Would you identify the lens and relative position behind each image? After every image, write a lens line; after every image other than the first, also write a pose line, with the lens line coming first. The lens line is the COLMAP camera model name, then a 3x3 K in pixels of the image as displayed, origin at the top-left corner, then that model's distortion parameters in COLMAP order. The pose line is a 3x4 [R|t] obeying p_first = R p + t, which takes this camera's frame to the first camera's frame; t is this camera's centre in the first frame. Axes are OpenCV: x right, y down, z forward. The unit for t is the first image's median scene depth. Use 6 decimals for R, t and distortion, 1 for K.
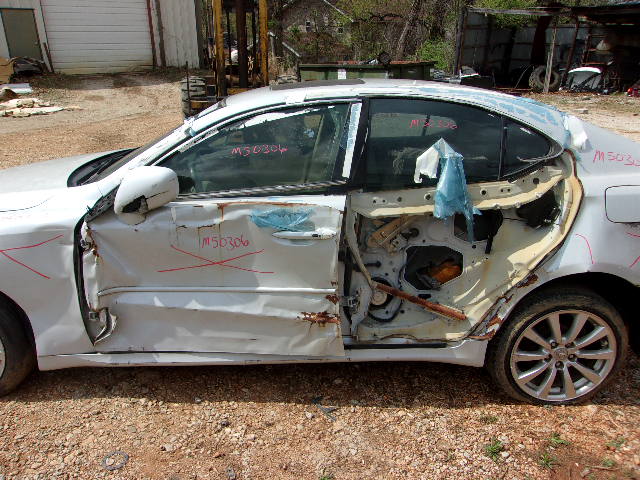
lens RADIAL K [[508.2, 0, 317.5], [0, 508.2, 239.8], [0, 0, 1]] dist [-0.007739, 0.021377]
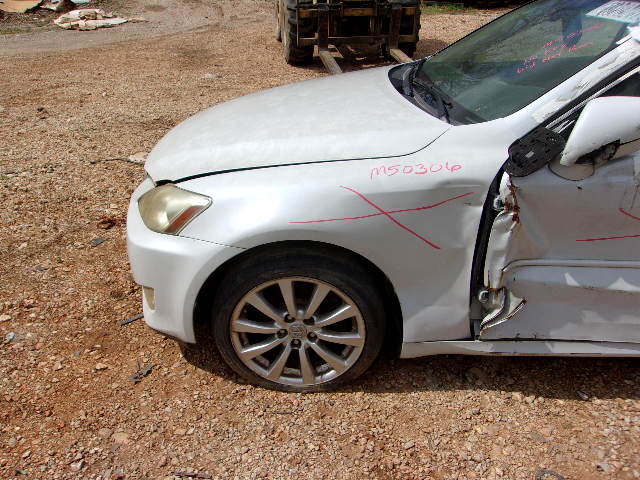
lens RADIAL K [[508.2, 0, 318.9], [0, 508.2, 241.2], [0, 0, 1]] dist [-0.007739, 0.021377]
pose [[0.998283, 0.014345, -0.056790, -0.641299], [-0.005114, 0.987192, 0.159458, -0.053270], [0.058350, -0.158893, 0.985570, 0.236095]]
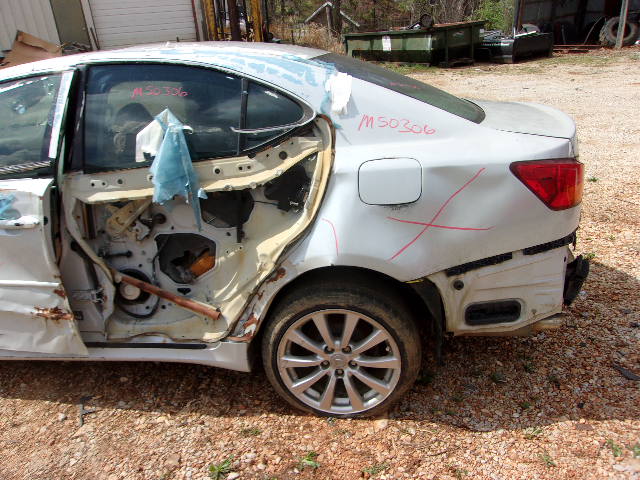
lens RADIAL K [[508.2, 0, 319.8], [0, 508.2, 241.7], [0, 0, 1]] dist [-0.007739, 0.021377]
pose [[0.988263, -0.002614, -0.152742, 0.602598], [0.010780, 0.998554, 0.052661, -0.017786], [0.152383, -0.053689, 0.986862, 0.177621]]
